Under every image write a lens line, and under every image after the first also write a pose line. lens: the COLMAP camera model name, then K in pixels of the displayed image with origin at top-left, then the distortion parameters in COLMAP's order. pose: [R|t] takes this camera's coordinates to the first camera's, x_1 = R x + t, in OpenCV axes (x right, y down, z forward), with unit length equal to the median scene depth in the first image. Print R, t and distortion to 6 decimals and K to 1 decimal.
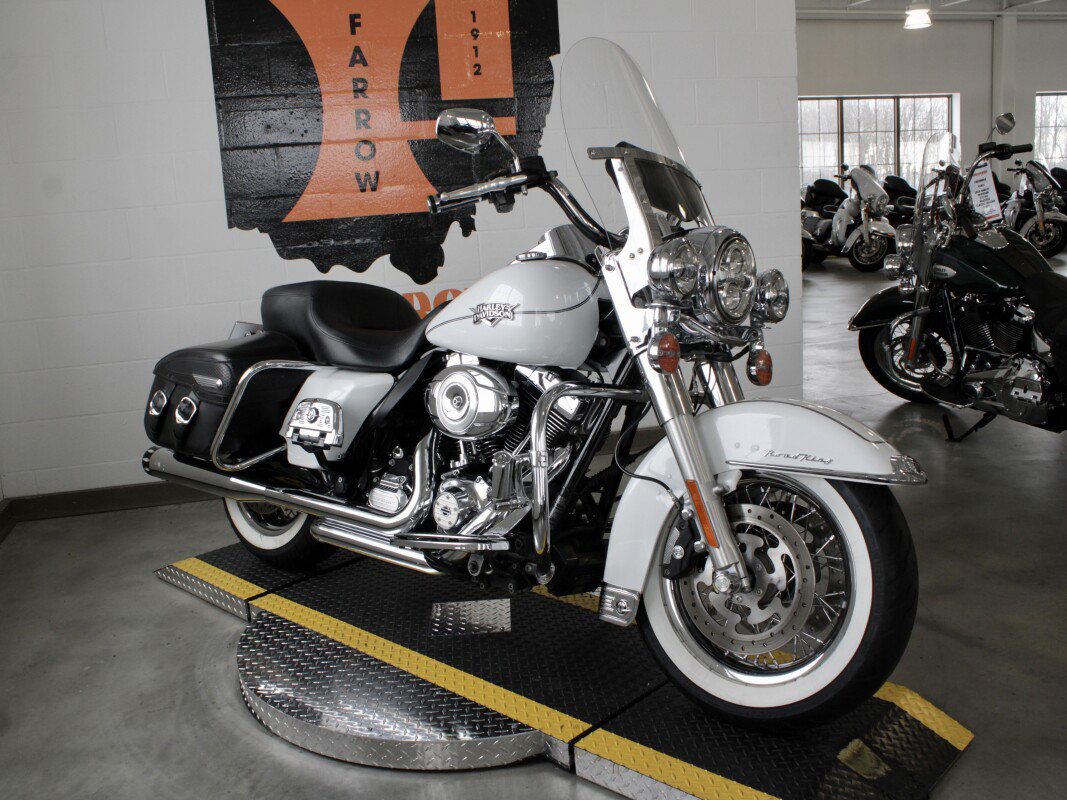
lens RADIAL K [[999.6, 0, 534.9], [0, 999.6, 407.9], [0, 0, 1]] dist [-0.155481, 0.130729]
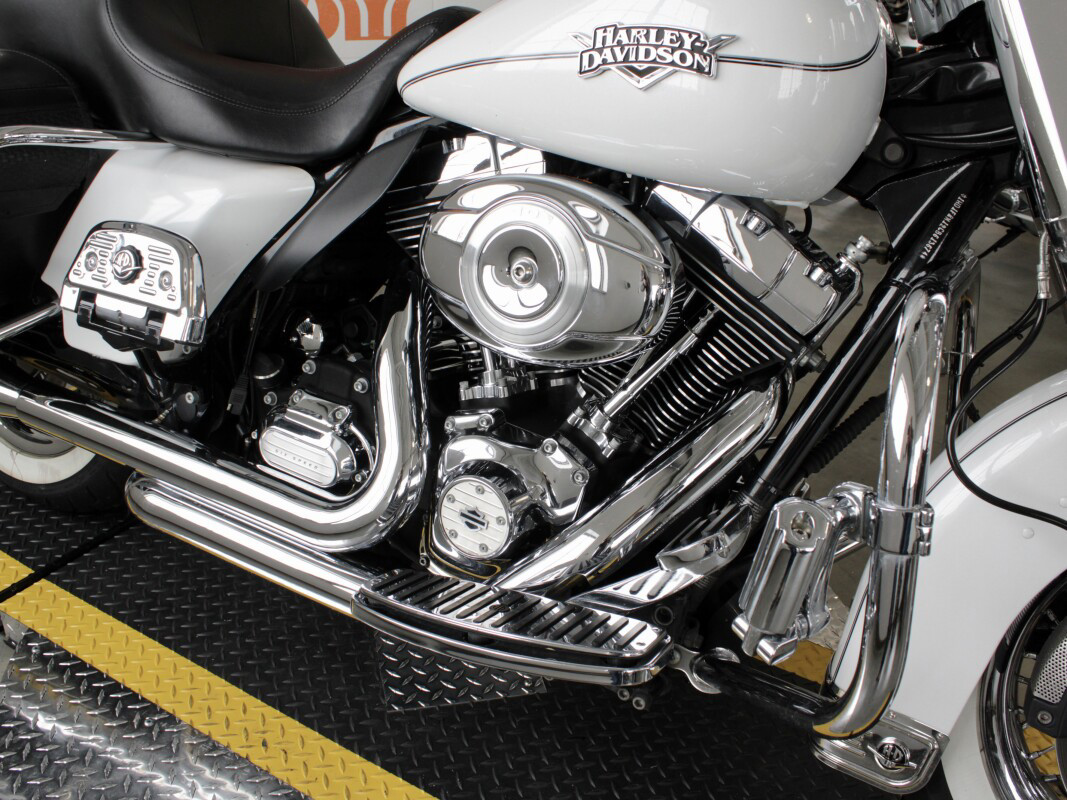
lens RADIAL K [[999.6, 0, 534.9], [0, 999.6, 407.9], [0, 0, 1]] dist [-0.155481, 0.130729]
pose [[0.972994, -0.001040, 0.230830, -0.147295], [-0.060880, 0.963428, 0.260960, -0.052098], [-0.222659, -0.267966, 0.937346, 0.542936]]
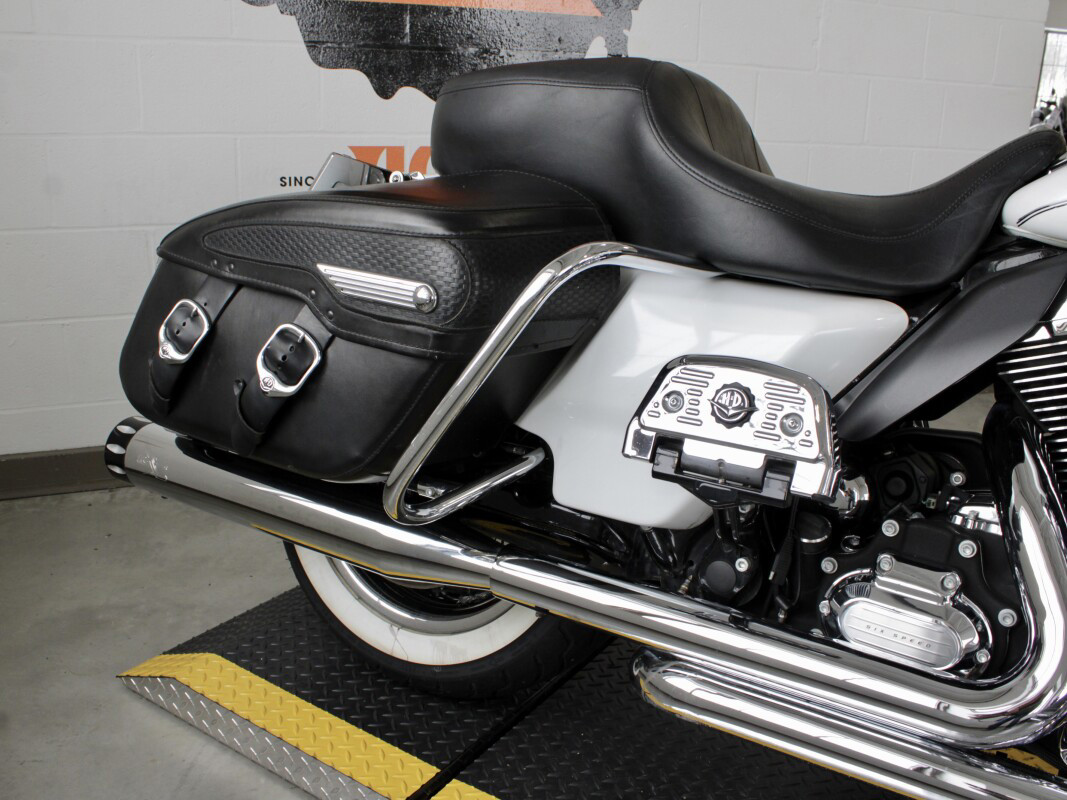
lens RADIAL K [[999.6, 0, 534.9], [0, 999.6, 407.9], [0, 0, 1]] dist [-0.155481, 0.130729]
pose [[0.982434, 0.037559, 0.182790, -0.353248], [-0.055522, 0.994007, 0.094171, -0.021126], [-0.178158, -0.102666, 0.978631, 0.647662]]
